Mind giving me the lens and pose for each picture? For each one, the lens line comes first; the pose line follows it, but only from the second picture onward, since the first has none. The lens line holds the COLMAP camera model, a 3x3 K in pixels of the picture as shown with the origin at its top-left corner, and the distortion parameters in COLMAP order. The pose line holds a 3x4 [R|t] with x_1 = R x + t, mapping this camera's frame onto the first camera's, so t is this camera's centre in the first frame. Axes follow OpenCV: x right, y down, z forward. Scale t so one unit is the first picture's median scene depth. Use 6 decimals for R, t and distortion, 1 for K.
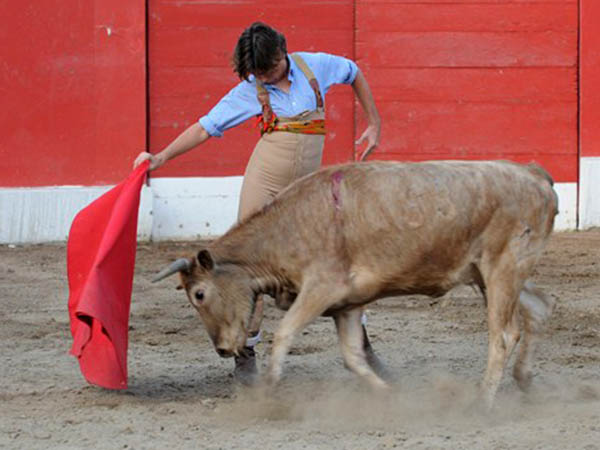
lens RADIAL K [[3529.8, 0, 299.9], [0, 3529.8, 224.2], [0, 0, 1]] dist [-0.118225, 0.000000]
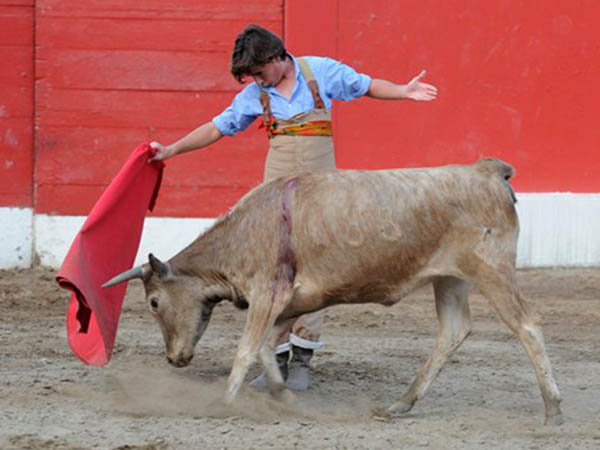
lens RADIAL K [[4058.8, 0, 300.3], [0, 4058.8, 228.3], [0, 0, 1]] dist [0.852473, 0.000000]
pose [[0.992844, 0.012118, 0.118800, -0.115726], [-0.010573, 0.999851, -0.013628, 0.013521], [-0.118948, 0.012274, 0.992825, -0.111106]]
